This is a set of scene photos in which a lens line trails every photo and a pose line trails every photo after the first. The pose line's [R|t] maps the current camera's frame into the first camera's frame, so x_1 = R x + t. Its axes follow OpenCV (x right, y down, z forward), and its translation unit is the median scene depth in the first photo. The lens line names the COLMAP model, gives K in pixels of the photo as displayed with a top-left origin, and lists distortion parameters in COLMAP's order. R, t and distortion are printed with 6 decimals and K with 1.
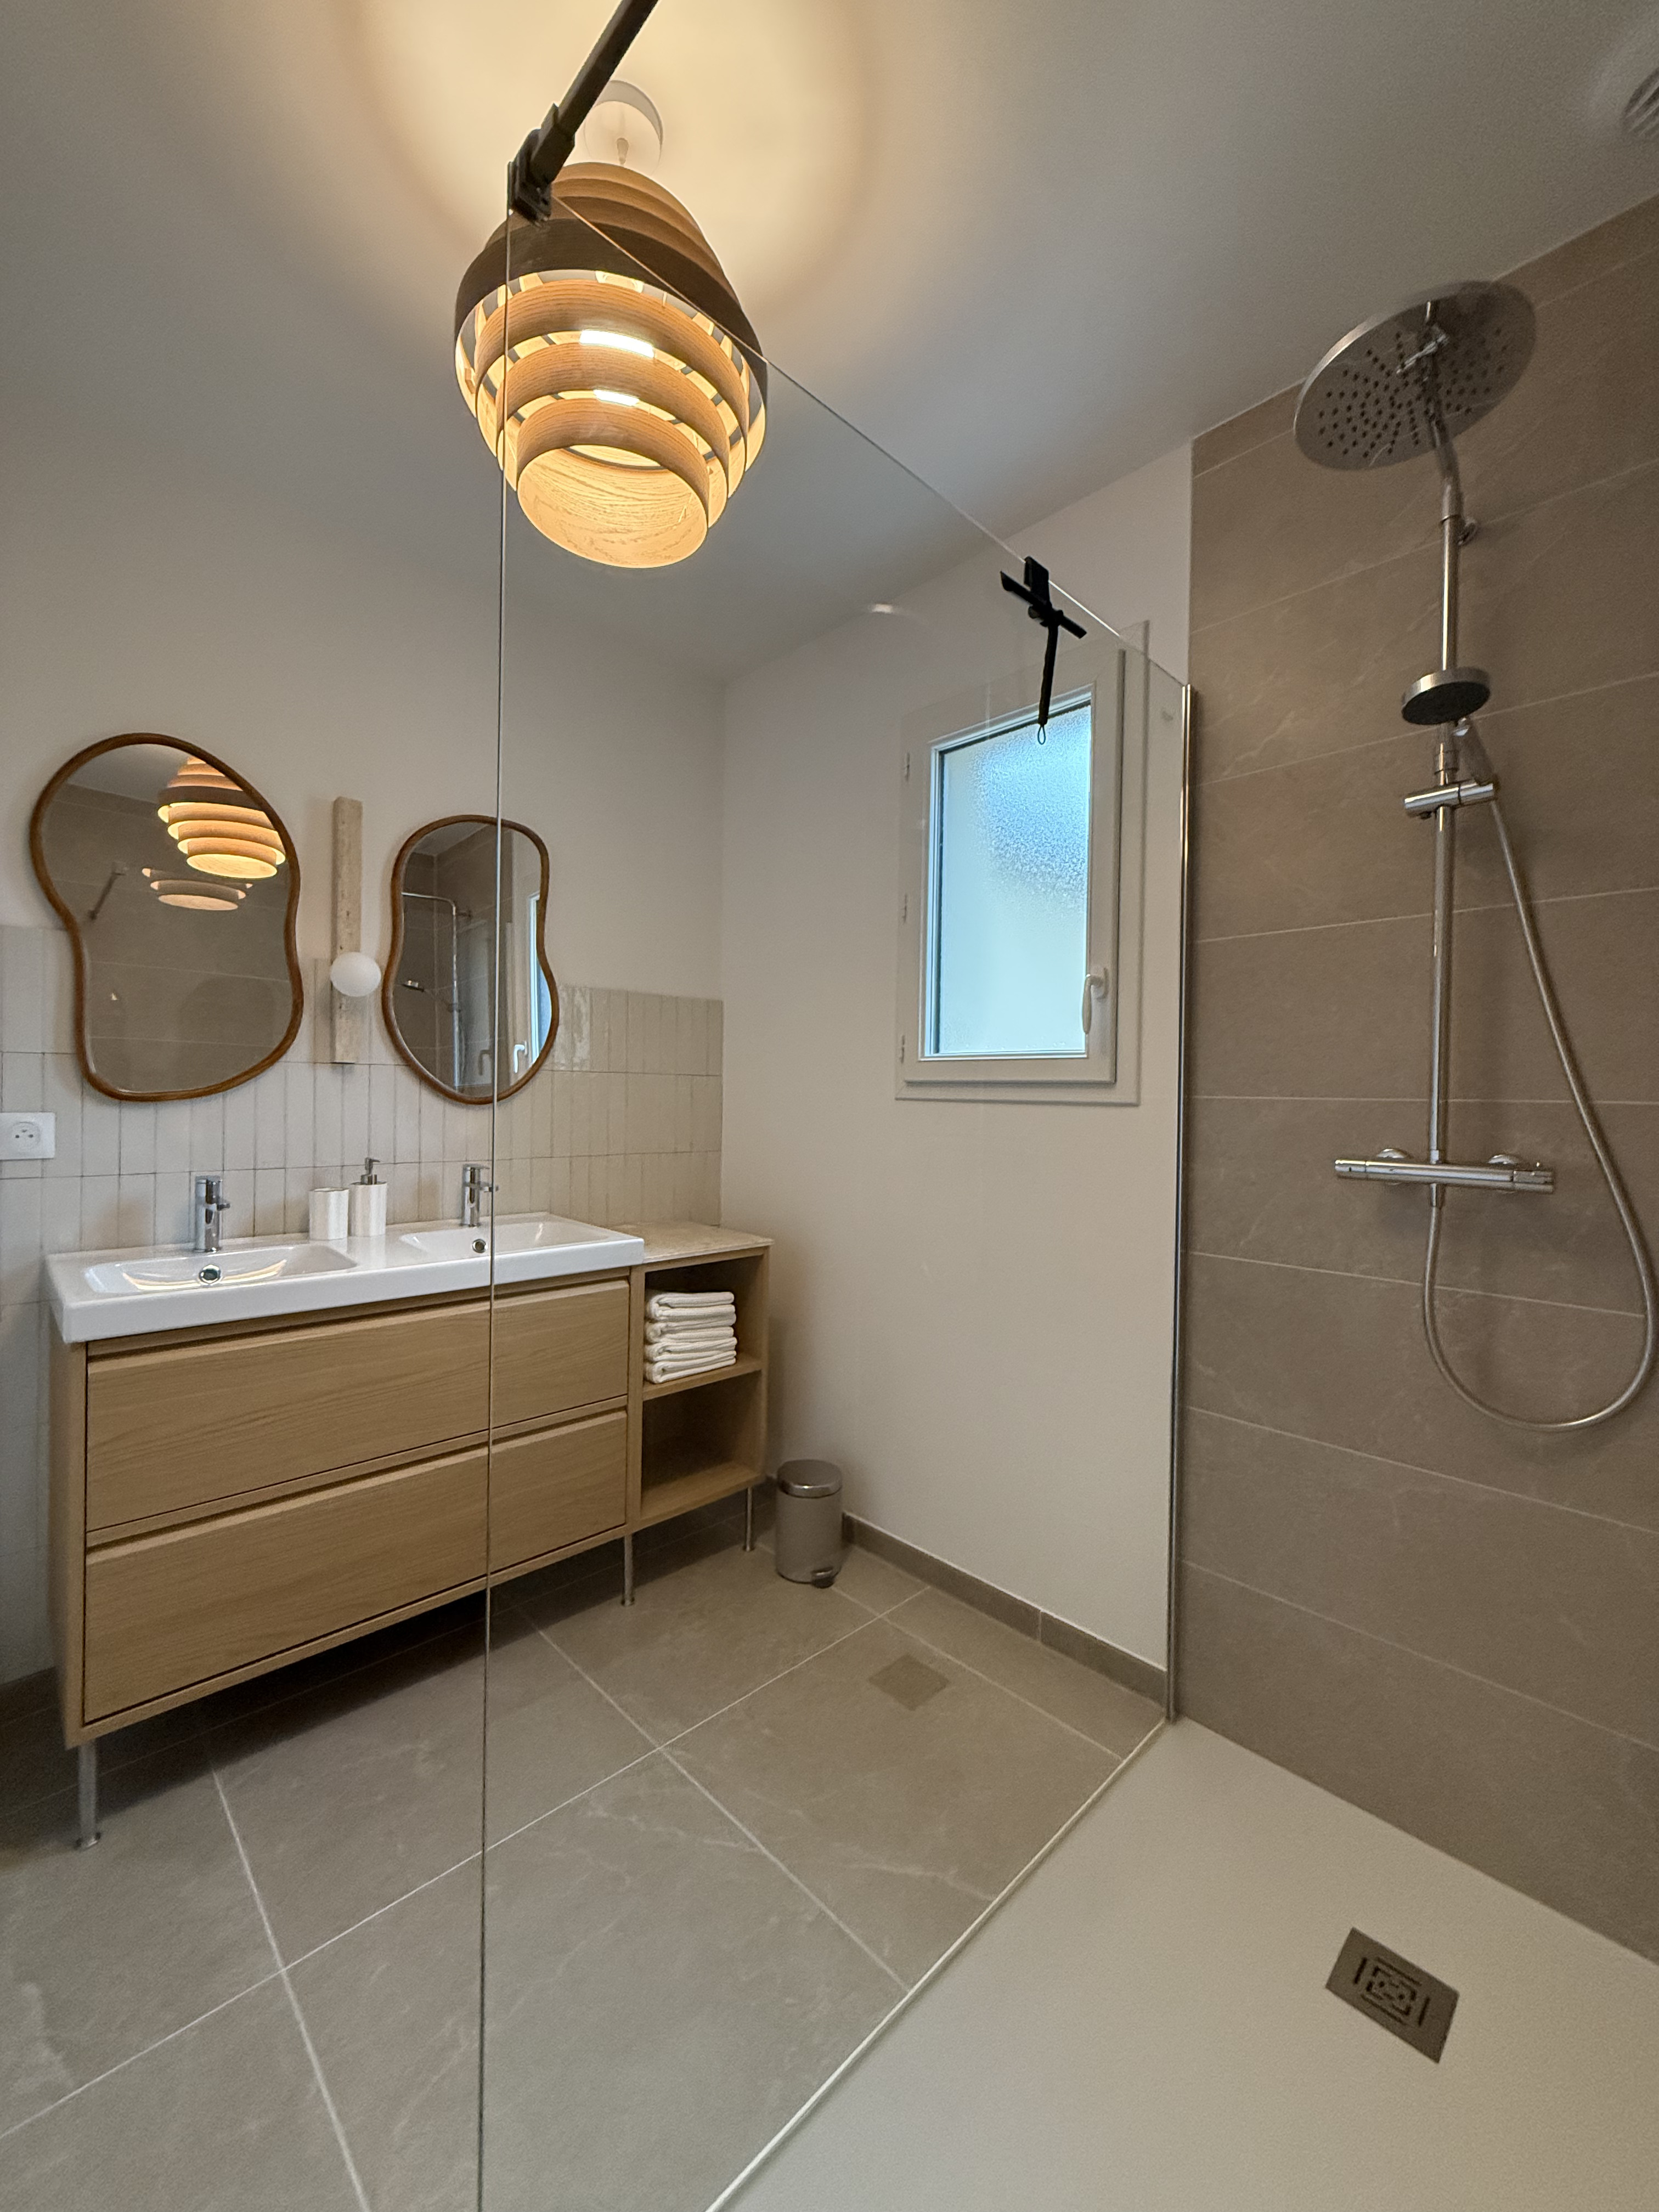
lens RADIAL K [[876.2, 0, 831.3], [0, 876.2, 1101.9], [0, 0, 1]] dist [-0.002385, -0.000210]
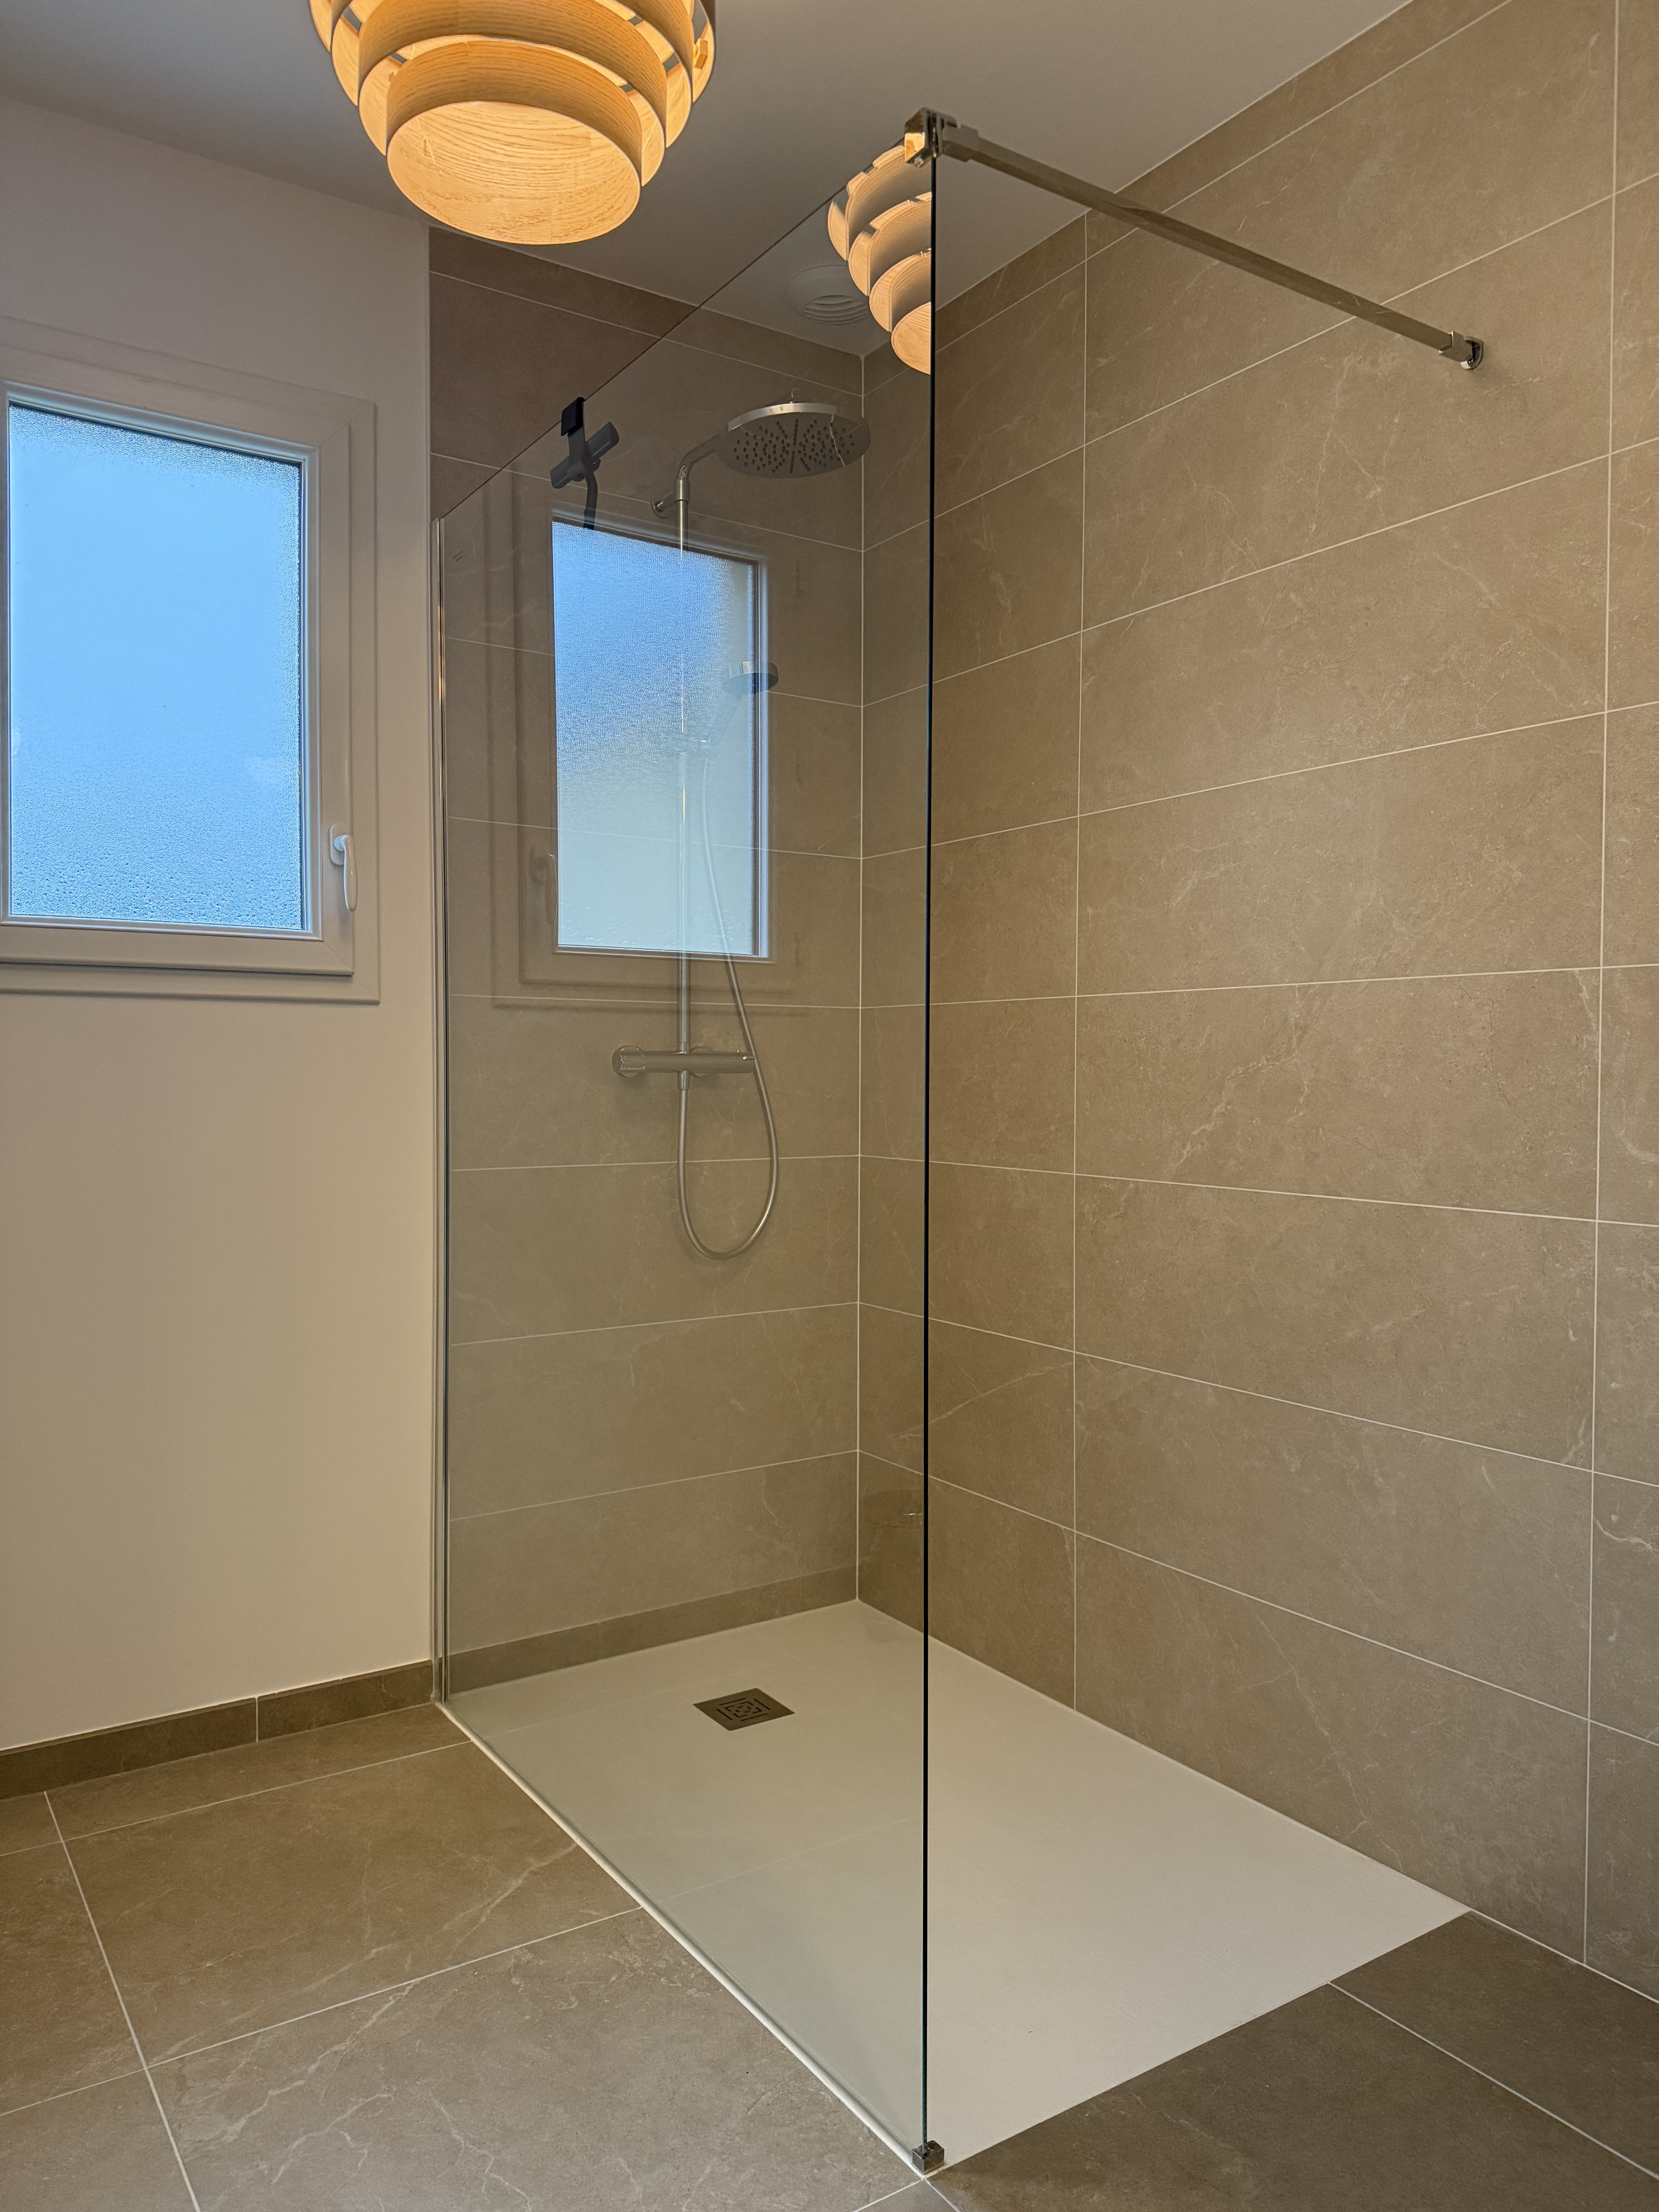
lens RADIAL K [[1547.8, 0, 829.5], [0, 1547.8, 1106.0], [0, 0, 1]] dist [0.083268, -0.141728]
pose [[0.170804, -0.034680, 0.984695, -1.222402], [0.008466, 0.999395, 0.033729, 0.064330], [-0.985269, 0.002576, 0.170994, 0.396488]]
